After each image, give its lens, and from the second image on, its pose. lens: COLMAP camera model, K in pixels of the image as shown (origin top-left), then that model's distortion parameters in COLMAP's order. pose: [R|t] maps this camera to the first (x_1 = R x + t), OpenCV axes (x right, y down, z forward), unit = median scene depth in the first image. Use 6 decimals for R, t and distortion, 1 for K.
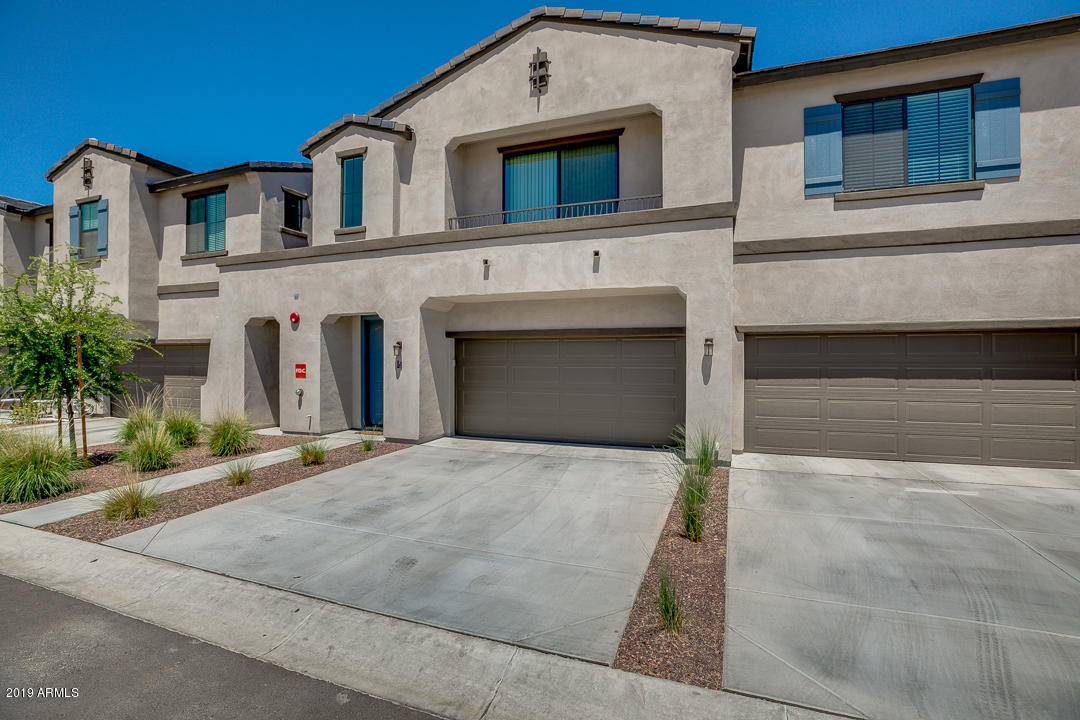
lens RADIAL K [[485.5, 0, 540.0], [0, 485.5, 360.0], [0, 0, 1]] dist [-0.034118, 0.007133]
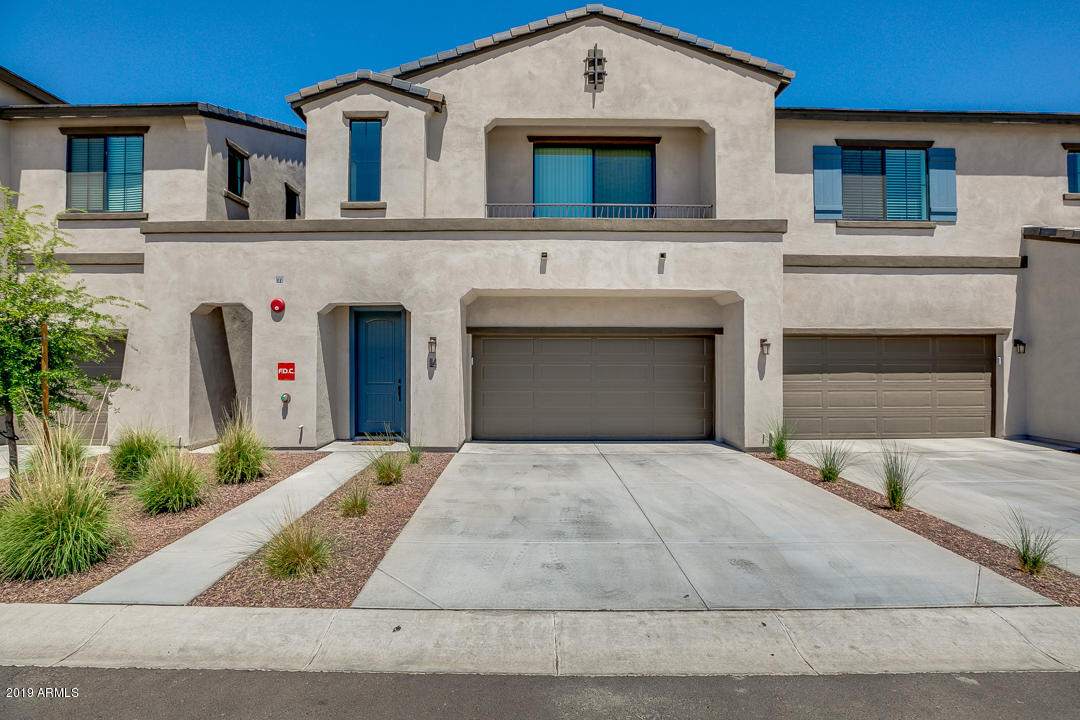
lens RADIAL K [[497.4, 0, 542.0], [0, 497.4, 352.5], [0, 0, 1]] dist [-0.033818, 0.006291]
pose [[0.937954, 0.004370, 0.346733, -0.451427], [-0.000214, 0.999928, -0.012024, 0.000821], [-0.346760, 0.011204, 0.937887, 0.087684]]
